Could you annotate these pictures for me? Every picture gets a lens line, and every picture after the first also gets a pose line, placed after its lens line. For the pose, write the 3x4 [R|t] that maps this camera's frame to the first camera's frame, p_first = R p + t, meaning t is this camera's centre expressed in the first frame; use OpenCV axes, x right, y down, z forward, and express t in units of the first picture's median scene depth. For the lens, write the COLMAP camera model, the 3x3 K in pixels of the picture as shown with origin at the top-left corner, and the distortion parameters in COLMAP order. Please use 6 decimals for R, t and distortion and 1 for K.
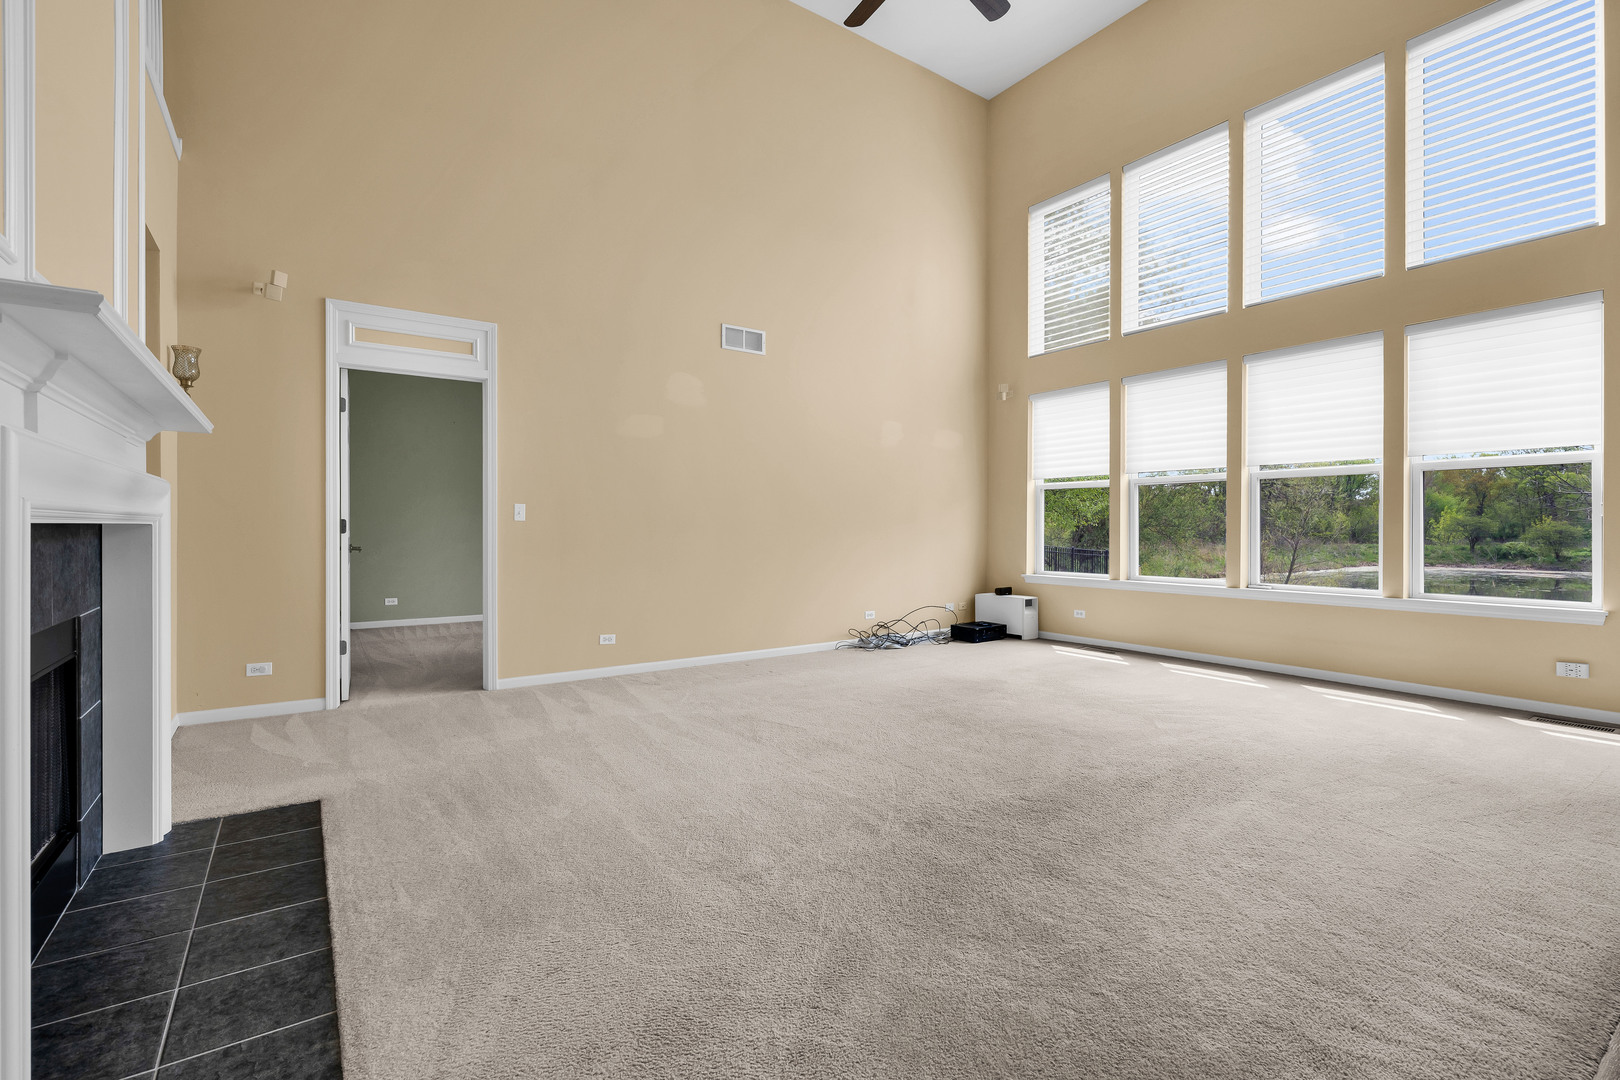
lens RADIAL K [[725.0, 0, 807.3], [0, 725.0, 536.1], [0, 0, 1]] dist [-0.000295, 0.000615]
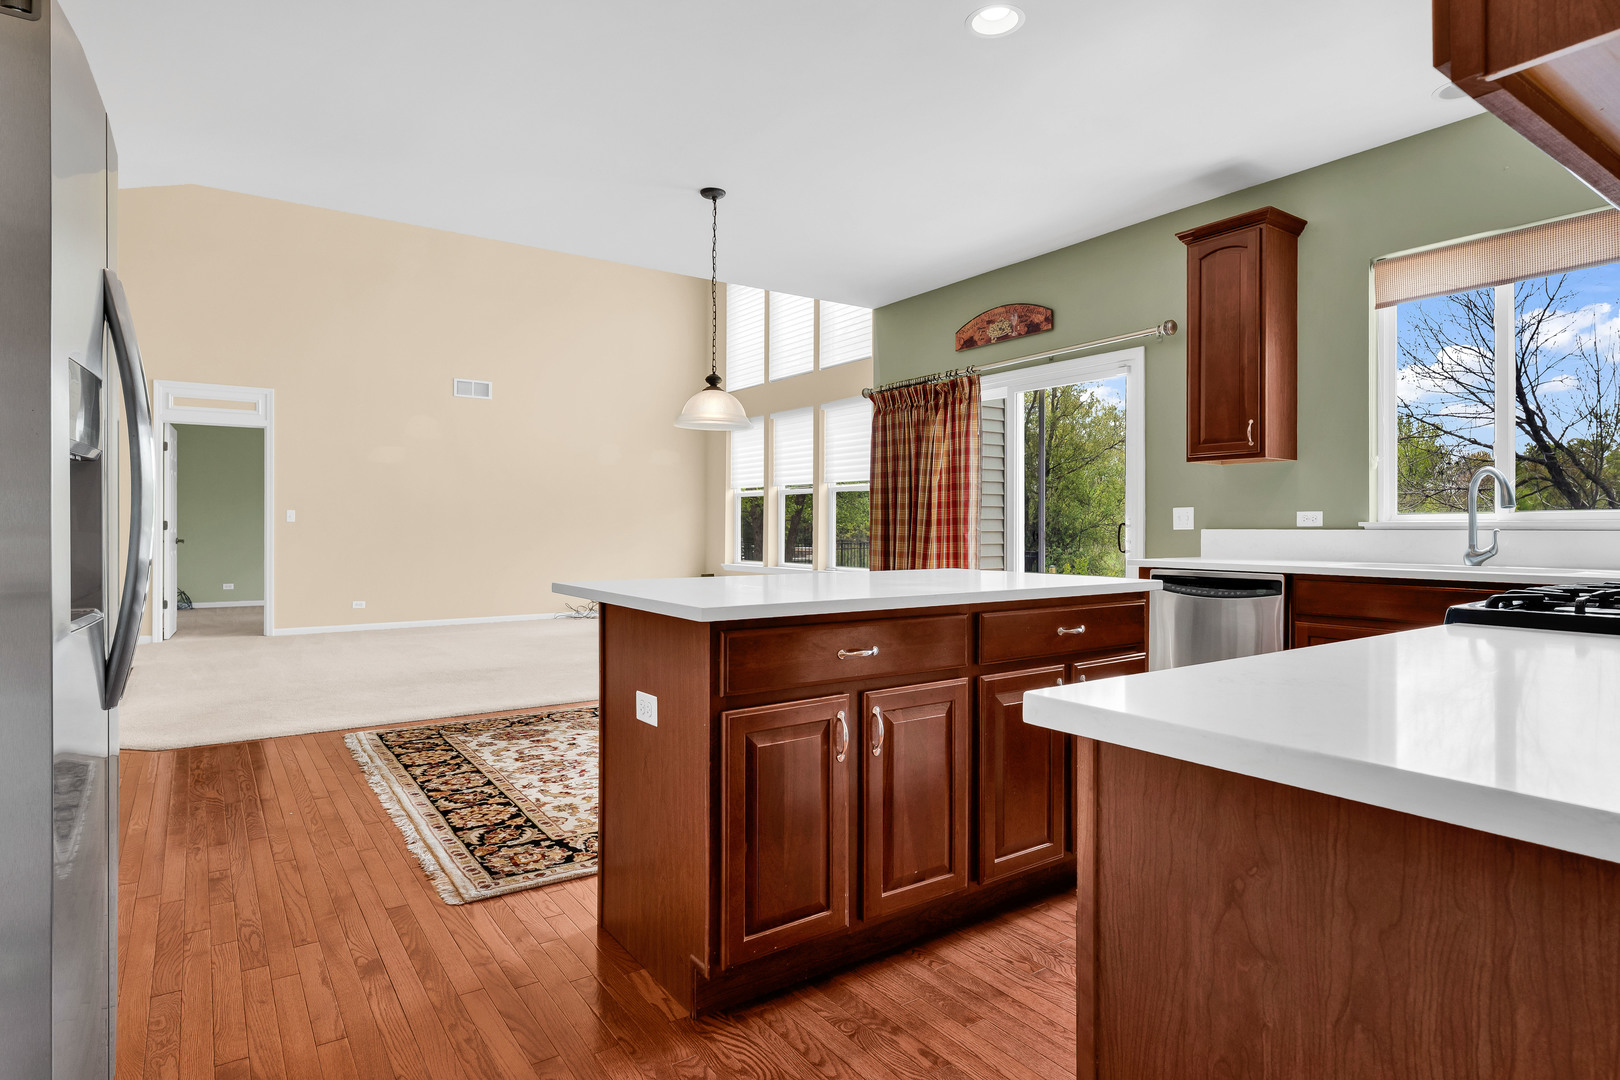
lens RADIAL K [[859.6, 0, 801.1], [0, 859.6, 525.0], [0, 0, 1]] dist [-0.002641, -0.000291]
pose [[0.999980, 0.000724, 0.006260, 0.581619], [-0.000642, 0.999913, -0.013204, 0.007370], [-0.006269, 0.013200, 0.999893, -0.692391]]
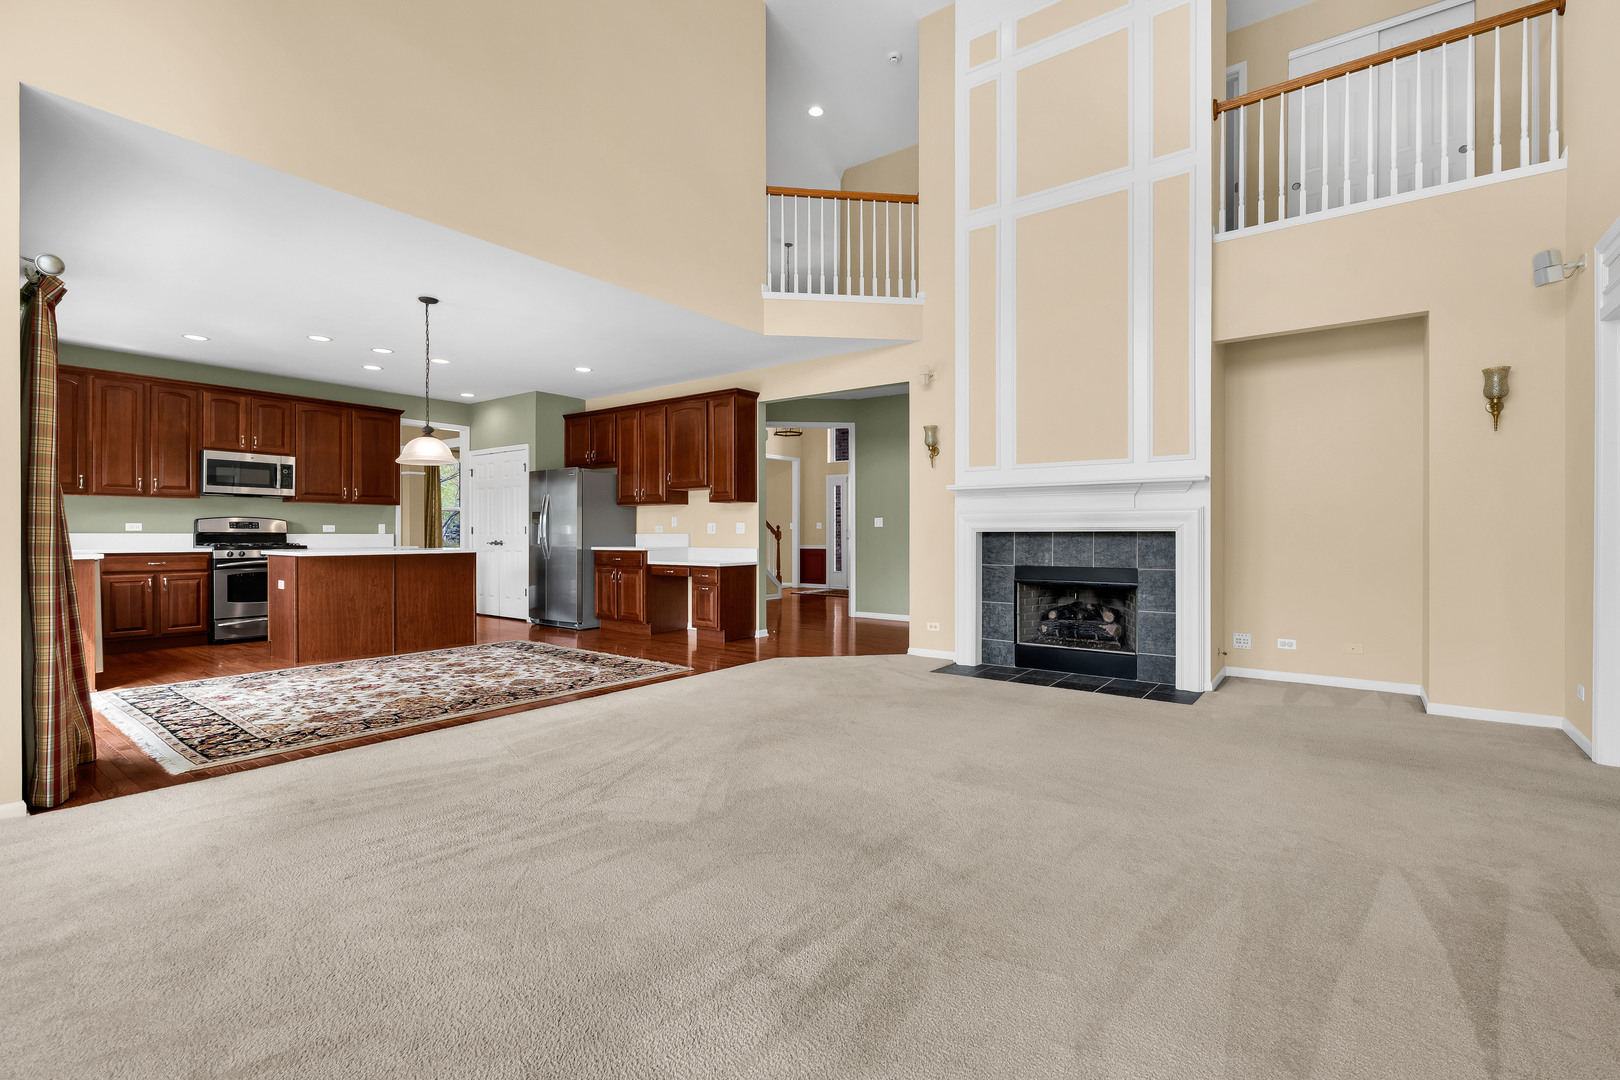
lens RADIAL K [[725.0, 0, 807.3], [0, 725.0, 536.1], [0, 0, 1]] dist [-0.000295, 0.000615]
pose [[-0.944953, -0.001360, -0.327203, 0.345404], [-0.005579, 0.999913, 0.011954, -0.010390], [0.327158, 0.013122, -0.944878, 1.211556]]
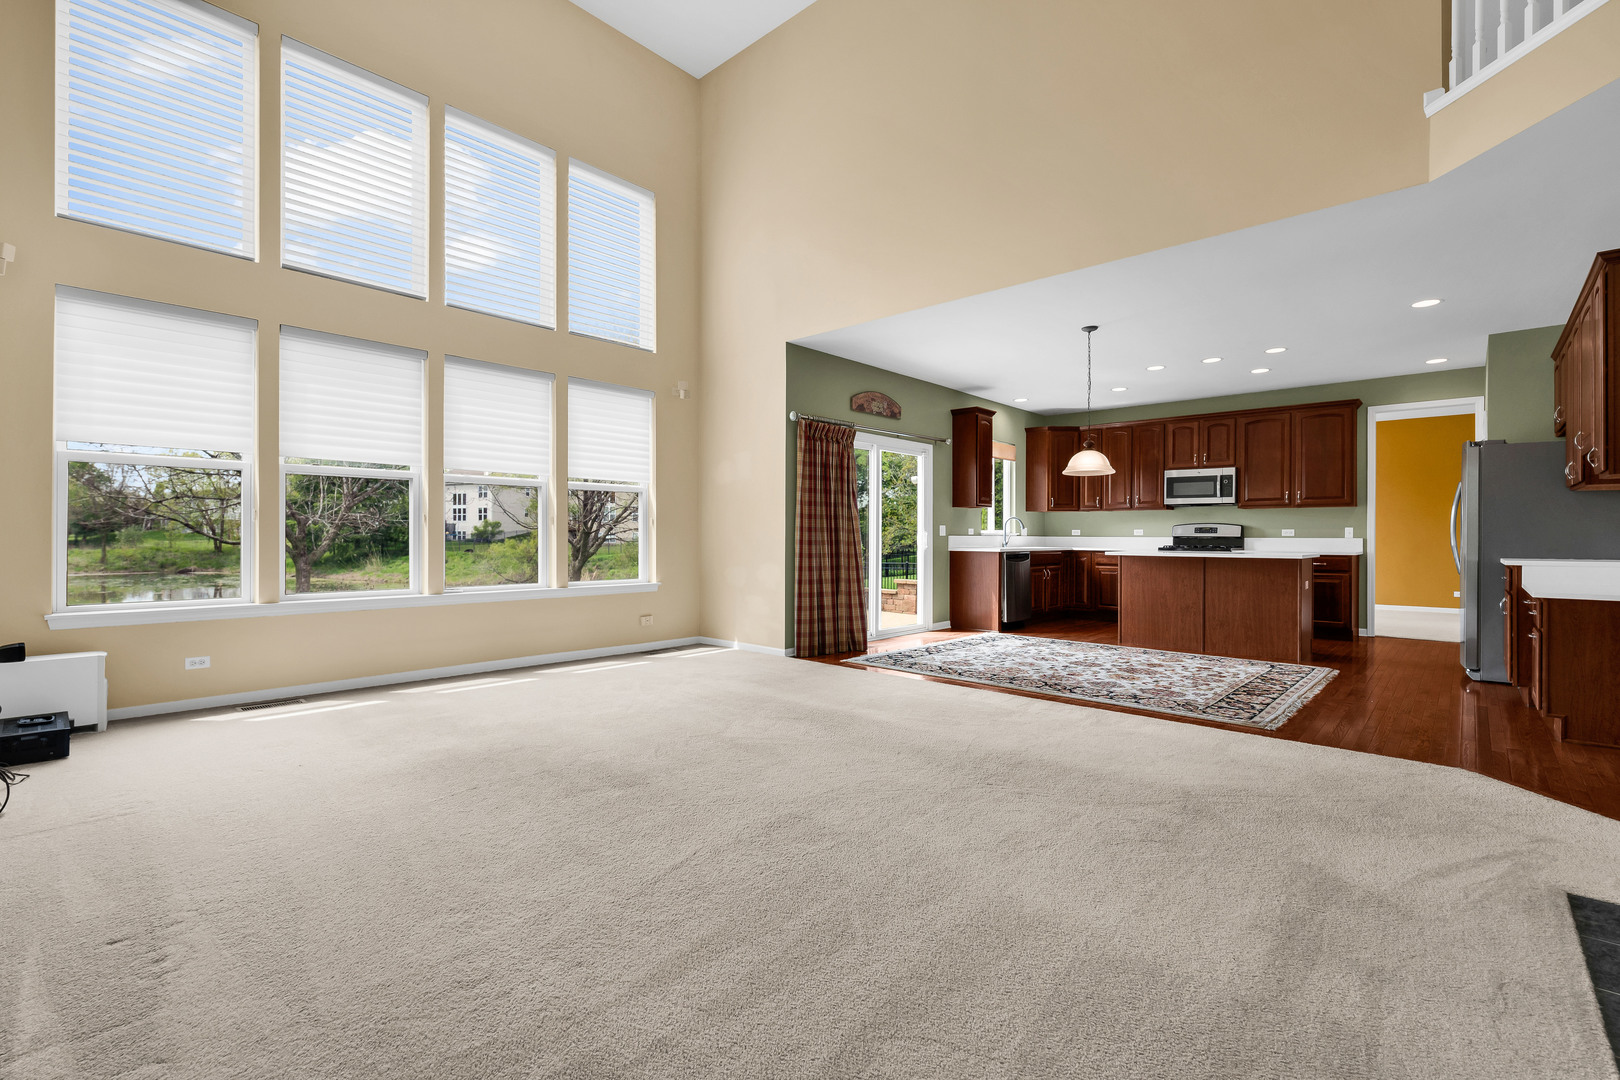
lens RADIAL K [[725.0, 0, 807.3], [0, 725.0, 536.1], [0, 0, 1]] dist [-0.000295, 0.000615]
pose [[-0.227938, -0.002674, 0.973672, -0.472552], [0.005104, 0.999979, 0.003941, -0.006370], [-0.973662, 0.005868, -0.227919, 0.784489]]
